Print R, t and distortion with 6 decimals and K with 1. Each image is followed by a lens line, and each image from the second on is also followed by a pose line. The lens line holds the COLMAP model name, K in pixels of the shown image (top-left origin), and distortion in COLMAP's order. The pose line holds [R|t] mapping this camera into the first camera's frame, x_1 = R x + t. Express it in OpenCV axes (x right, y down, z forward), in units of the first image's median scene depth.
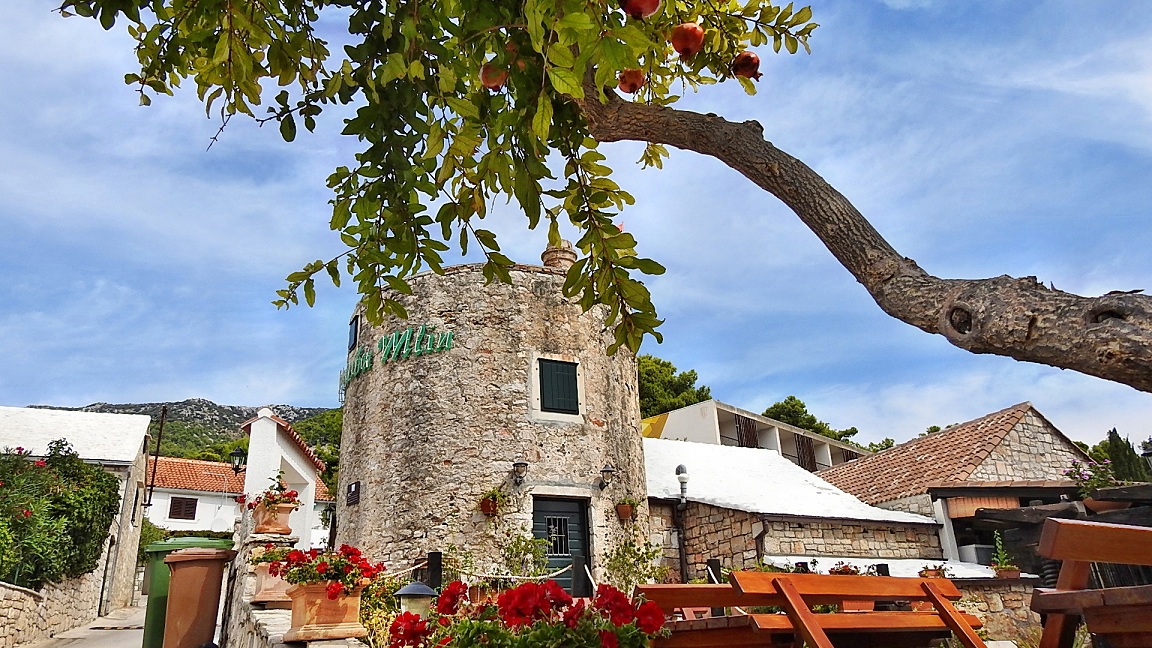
lens RADIAL K [[828.5, 0, 576.0], [0, 828.5, 324.0], [0, 0, 1]] dist [0.001472, 0.002290]
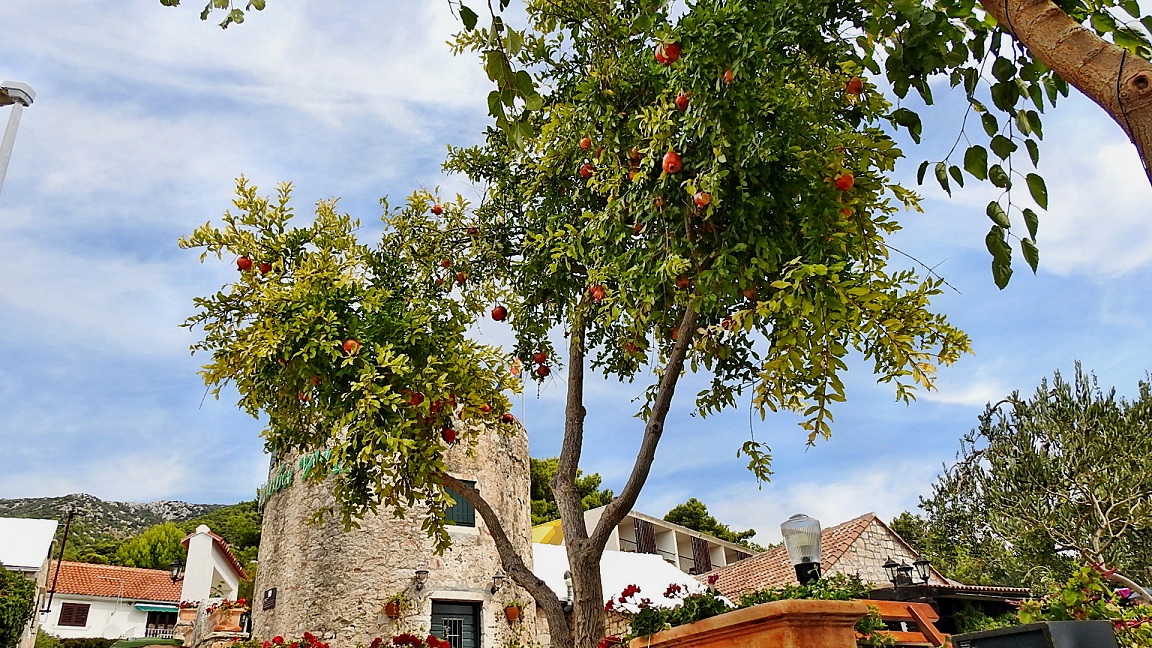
lens RADIAL K [[828.5, 0, 576.0], [0, 828.5, 324.0], [0, 0, 1]] dist [0.001472, 0.002290]
pose [[0.994631, 0.026925, 0.099918, 0.020140], [-0.015288, 0.993195, -0.115458, -0.040318], [-0.102347, 0.113310, 0.988274, -0.186709]]
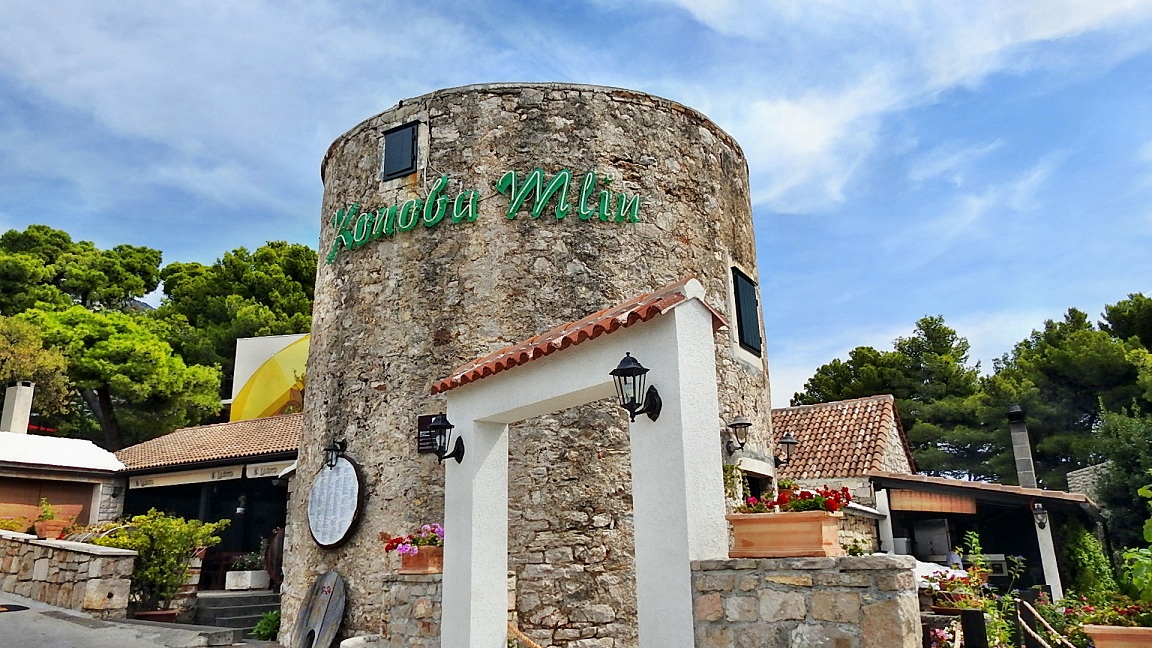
lens RADIAL K [[828.5, 0, 576.0], [0, 828.5, 324.0], [0, 0, 1]] dist [0.001472, 0.002290]
pose [[0.842349, 0.174356, 0.509949, -0.484578], [-0.219812, 0.975090, 0.029702, 0.094190], [-0.492067, -0.137112, 0.859692, 0.477048]]
